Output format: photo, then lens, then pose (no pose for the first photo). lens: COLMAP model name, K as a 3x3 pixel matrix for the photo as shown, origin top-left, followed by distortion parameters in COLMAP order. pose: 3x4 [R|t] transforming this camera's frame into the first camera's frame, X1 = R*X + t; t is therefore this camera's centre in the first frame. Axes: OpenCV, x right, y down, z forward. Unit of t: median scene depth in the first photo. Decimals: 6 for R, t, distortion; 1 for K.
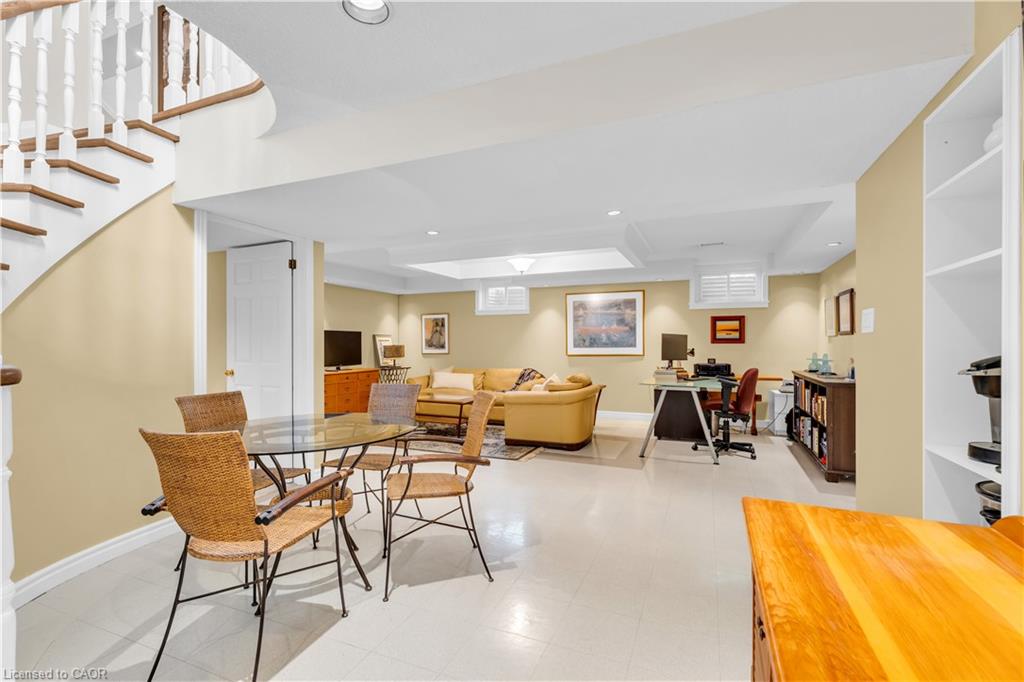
lens RADIAL K [[466.6, 0, 503.3], [0, 466.6, 345.4], [0, 0, 1]] dist [0.000192, 0.000100]
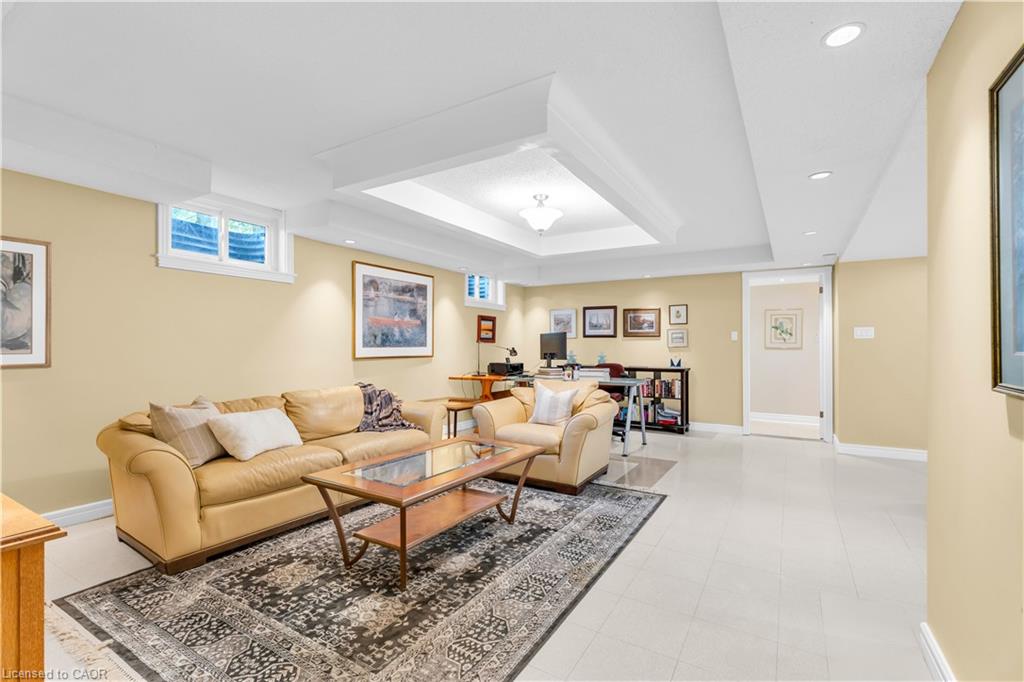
lens RADIAL K [[466.6, 0, 503.3], [0, 466.6, 345.4], [0, 0, 1]] dist [0.000192, 0.000100]
pose [[0.133212, 0.007561, 0.991059, -0.476451], [0.003603, 0.999961, -0.008113, 0.008530], [-0.991081, 0.004652, 0.133180, 0.759671]]
